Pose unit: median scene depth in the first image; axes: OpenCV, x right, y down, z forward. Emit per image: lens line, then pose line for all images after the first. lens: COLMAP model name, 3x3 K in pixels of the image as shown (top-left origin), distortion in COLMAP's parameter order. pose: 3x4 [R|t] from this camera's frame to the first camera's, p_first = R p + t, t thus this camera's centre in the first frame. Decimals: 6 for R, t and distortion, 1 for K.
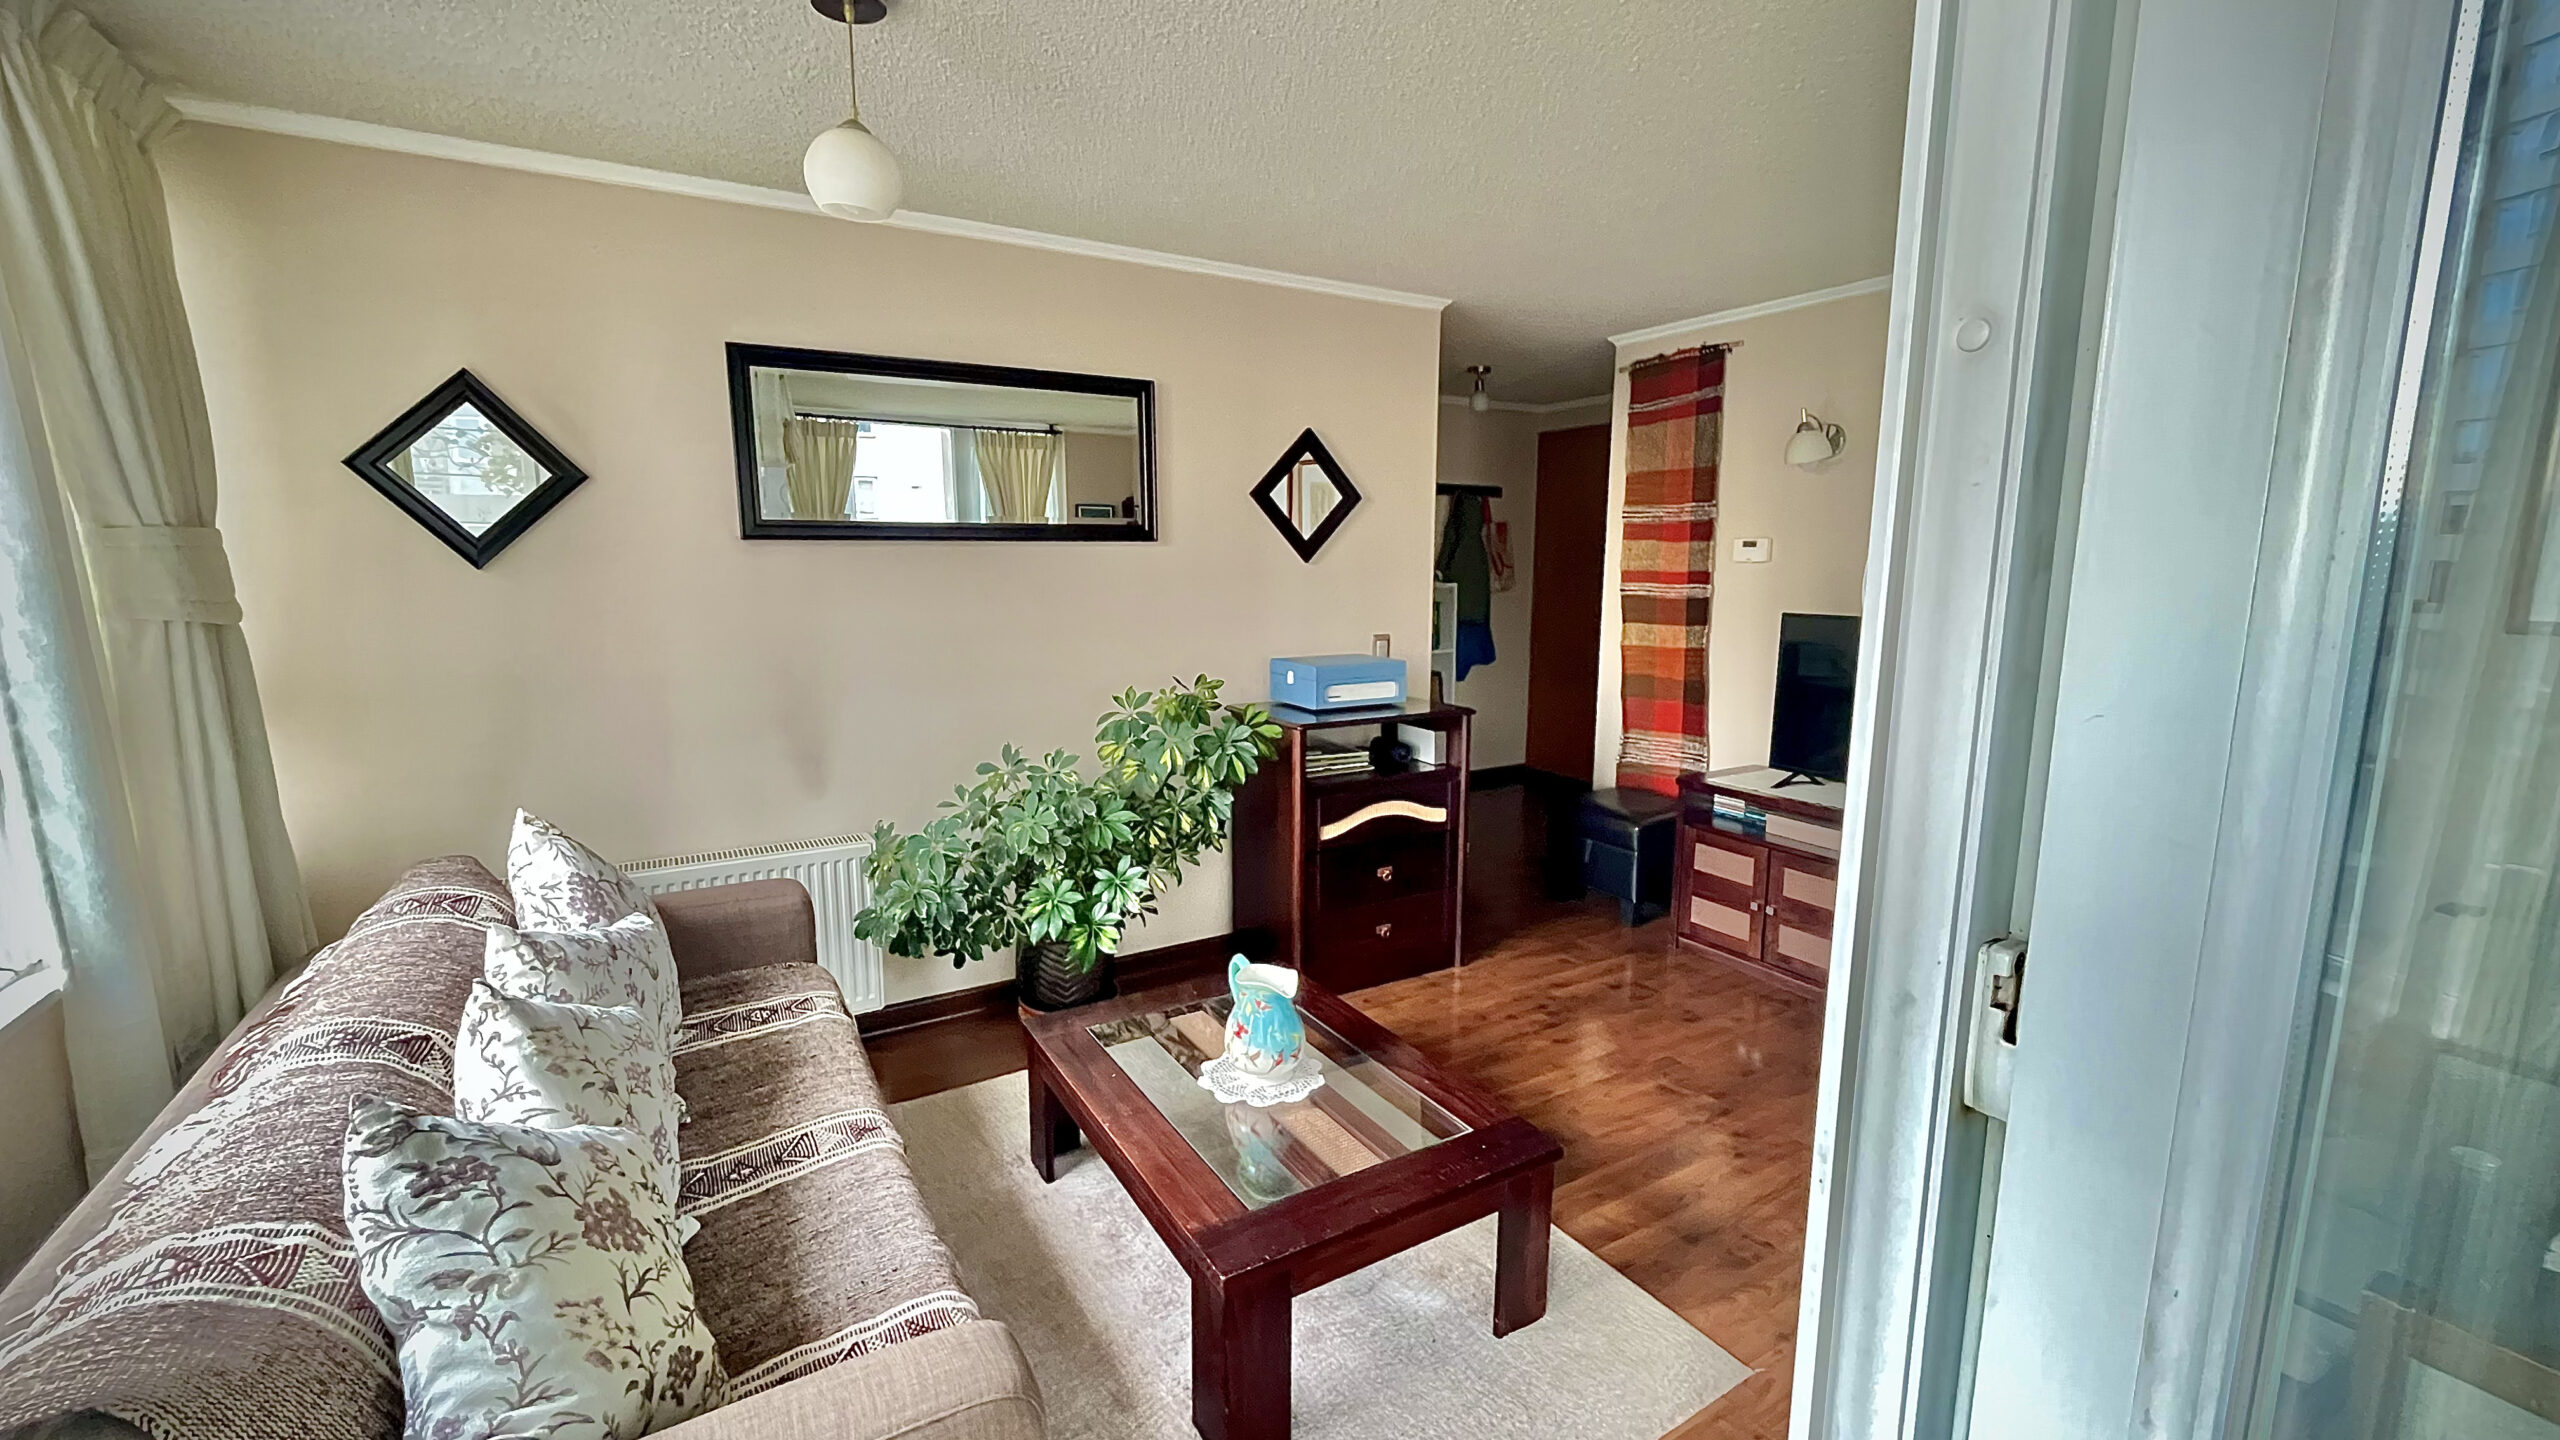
lens RADIAL K [[1027.6, 0, 1274.3], [0, 1027.6, 720.5], [0, 0, 1]] dist [-0.011949, 0.000940]
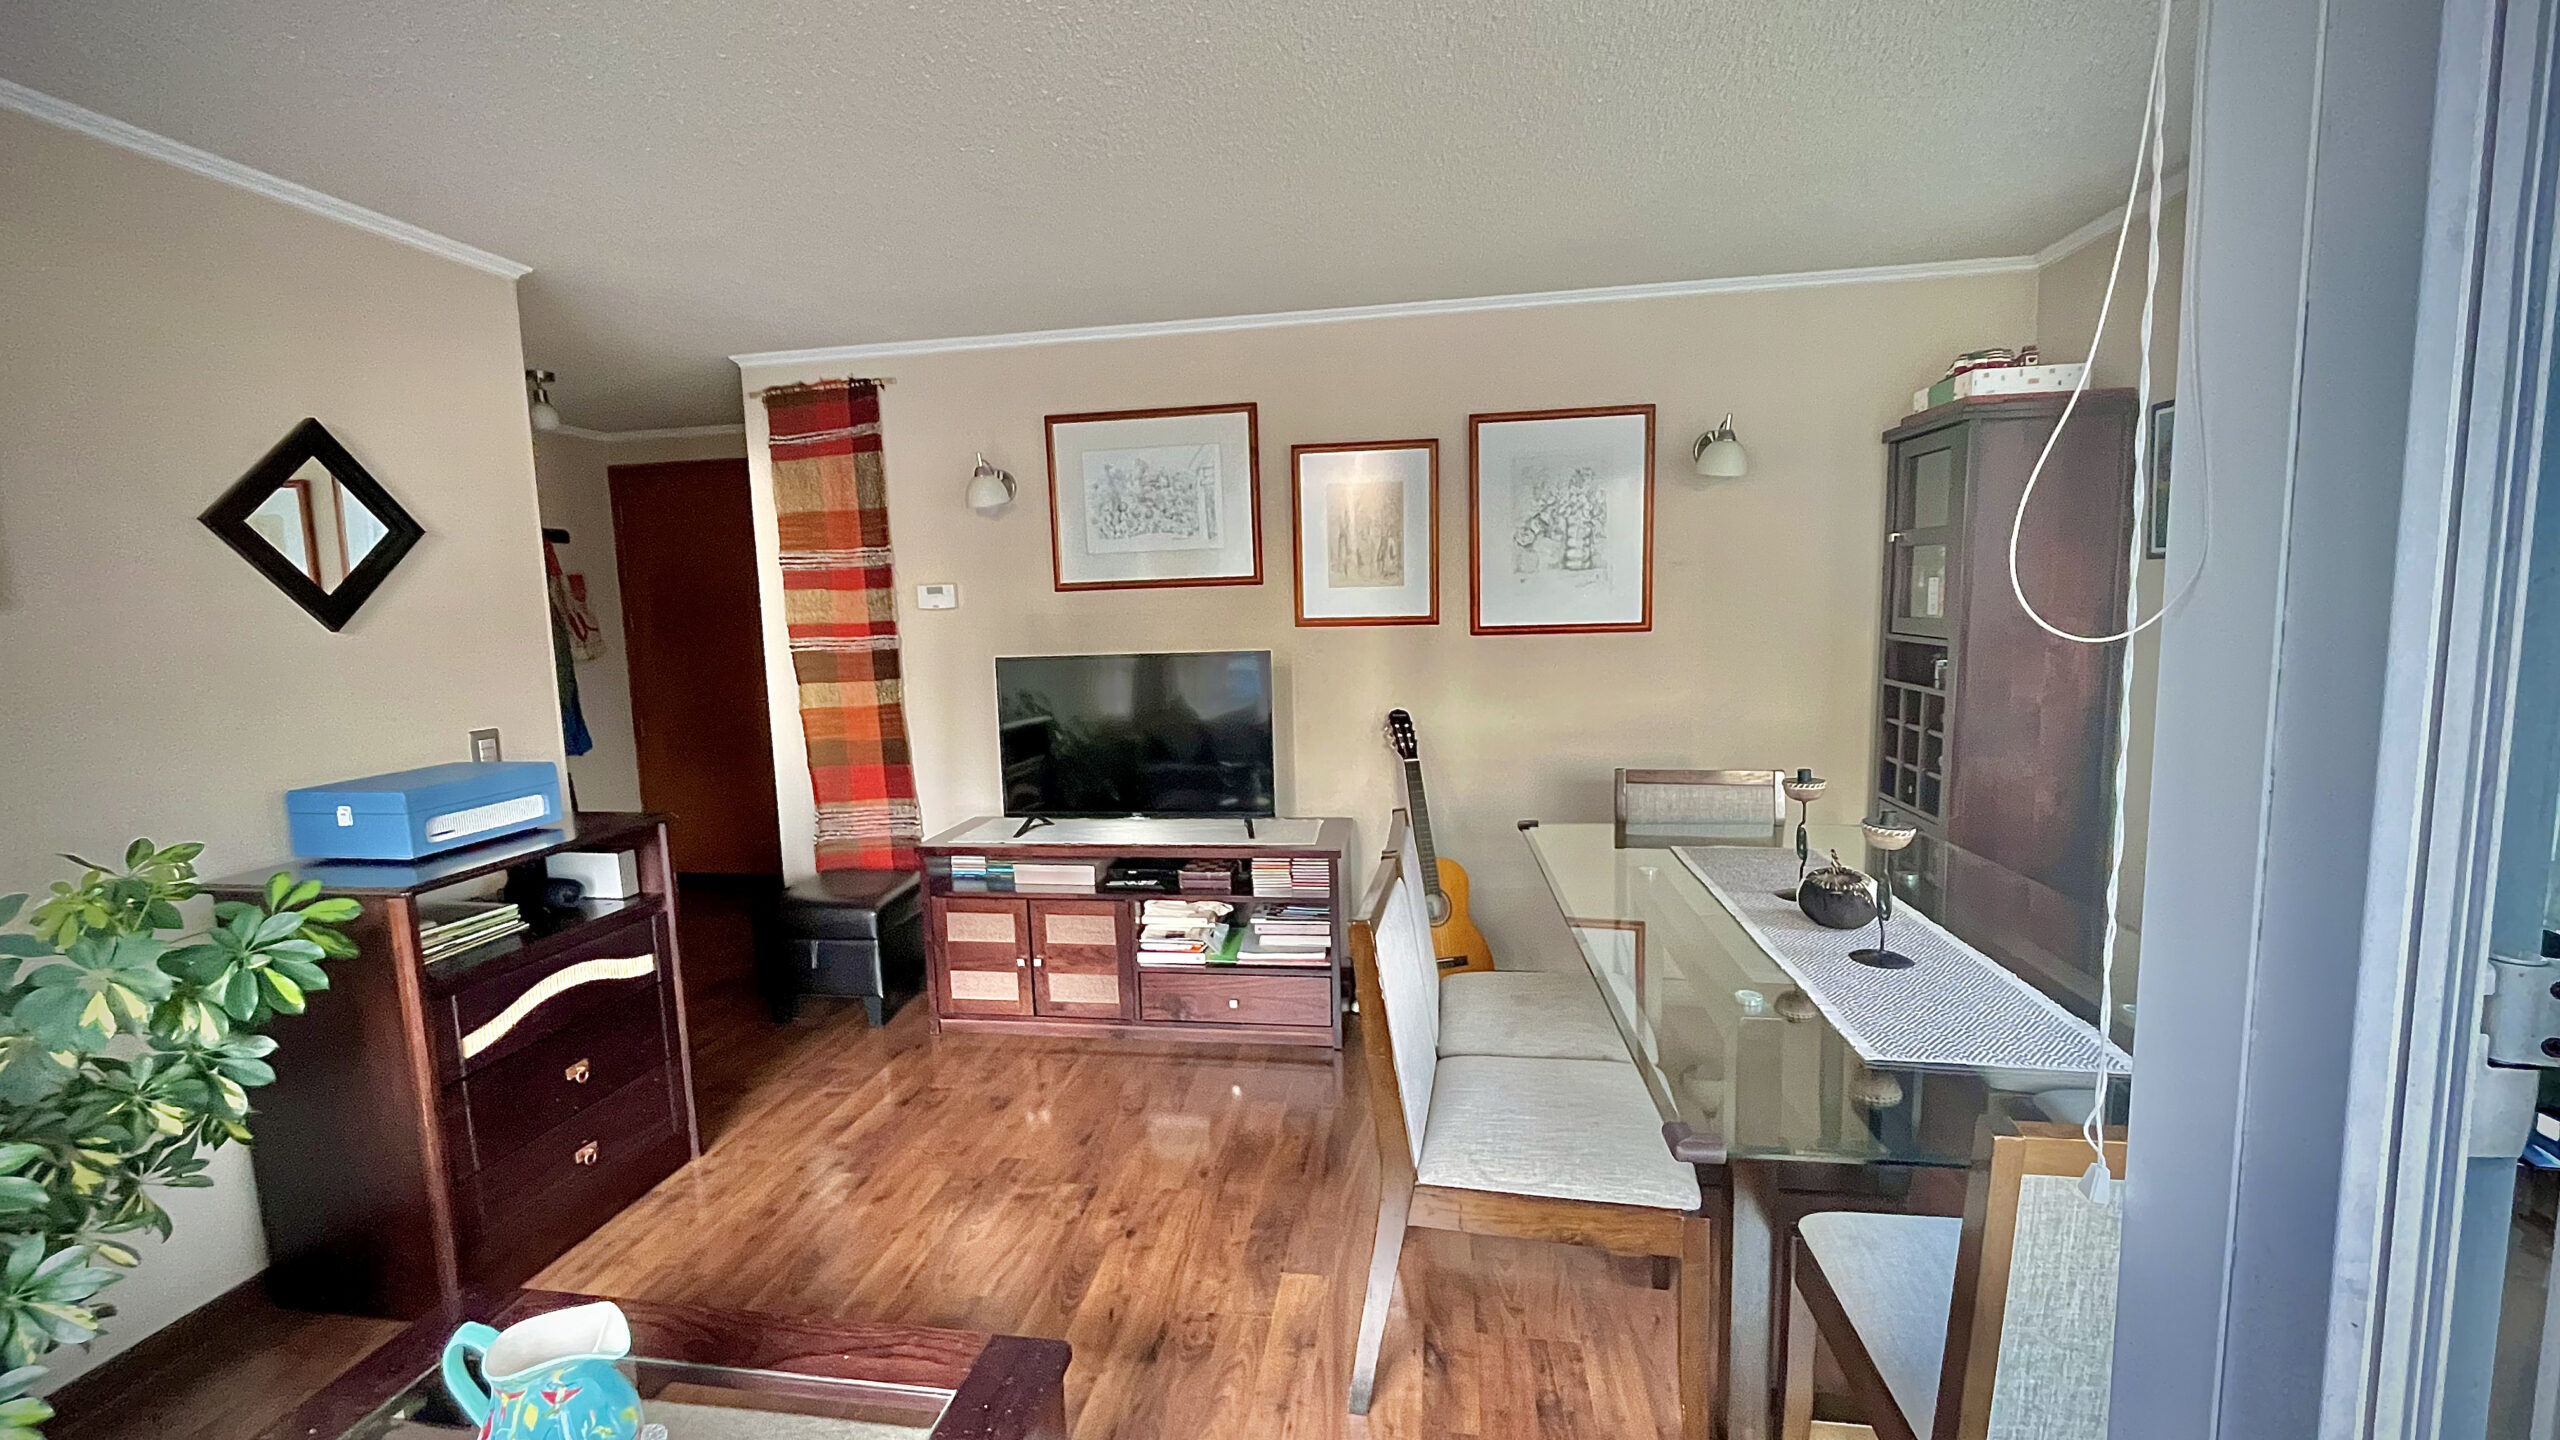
lens RADIAL K [[1027.6, 0, 1278.6], [0, 1027.6, 716.2], [0, 0, 1]] dist [-0.011949, 0.000940]
pose [[0.638665, -0.110372, 0.761528, -0.080232], [0.155288, 0.987785, 0.012930, -0.020850], [-0.753653, 0.109998, 0.648002, 0.167902]]
